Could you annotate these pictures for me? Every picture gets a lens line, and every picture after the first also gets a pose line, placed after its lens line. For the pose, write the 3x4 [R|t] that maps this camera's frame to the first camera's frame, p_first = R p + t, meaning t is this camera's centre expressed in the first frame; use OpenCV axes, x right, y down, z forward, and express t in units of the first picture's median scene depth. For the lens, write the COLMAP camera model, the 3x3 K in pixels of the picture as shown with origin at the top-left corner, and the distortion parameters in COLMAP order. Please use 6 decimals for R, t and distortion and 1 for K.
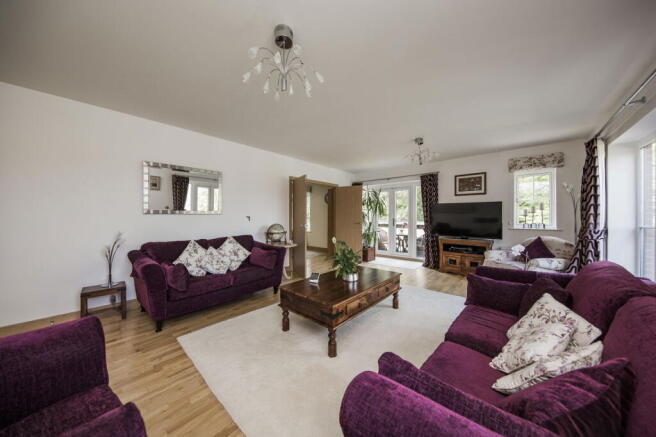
lens RADIAL K [[216.0, 0, 330.0], [0, 216.0, 216.2], [0, 0, 1]] dist [0.018278, 0.000016]
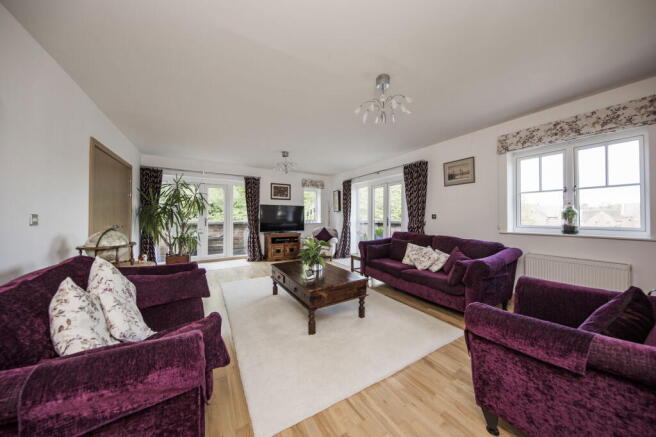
lens RADIAL K [[213.4, 0, 336.2], [0, 213.4, 218.2], [0, 0, 1]] dist [0.000729, -0.003151]
pose [[0.278367, -0.004656, 0.960464, -0.546743], [-0.002584, 0.999981, 0.005596, 0.007704], [-0.960471, -0.004040, 0.278349, 0.328769]]
